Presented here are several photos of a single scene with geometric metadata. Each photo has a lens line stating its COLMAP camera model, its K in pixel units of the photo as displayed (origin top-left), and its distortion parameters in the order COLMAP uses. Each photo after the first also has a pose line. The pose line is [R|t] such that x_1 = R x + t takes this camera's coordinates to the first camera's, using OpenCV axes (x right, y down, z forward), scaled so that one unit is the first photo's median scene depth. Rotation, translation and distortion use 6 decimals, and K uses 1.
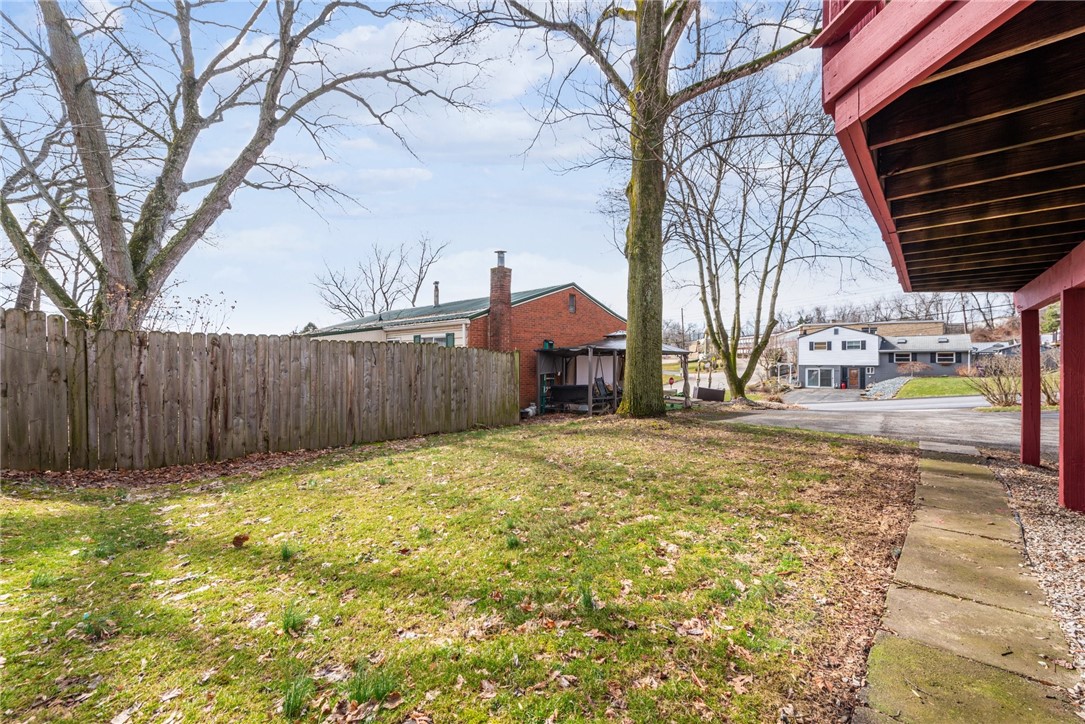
lens RADIAL K [[431.0, 0, 559.7], [0, 431.0, 357.9], [0, 0, 1]] dist [0.005644, -0.000726]
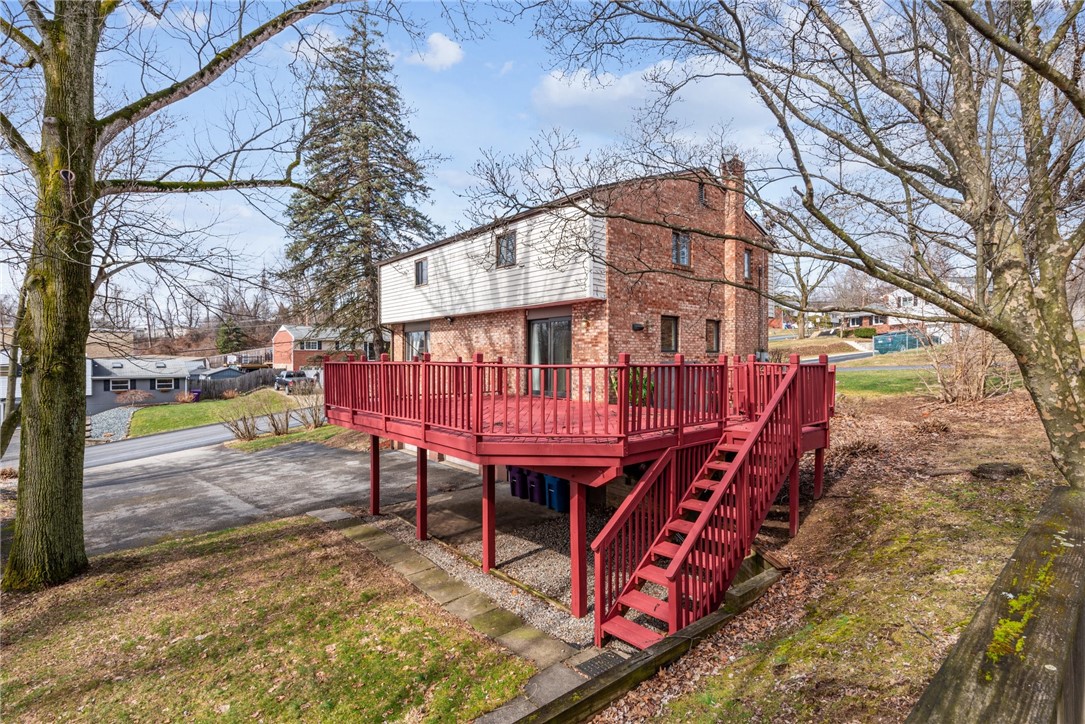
lens RADIAL K [[505.0, 0, 543.2], [0, 505.0, 357.9], [0, 0, 1]] dist [0.000124, -0.000533]
pose [[0.138584, 0.008064, 0.990318, -0.114804], [0.000844, 0.999966, -0.008260, -0.049481], [-0.990350, 0.001981, 0.138572, 0.001935]]
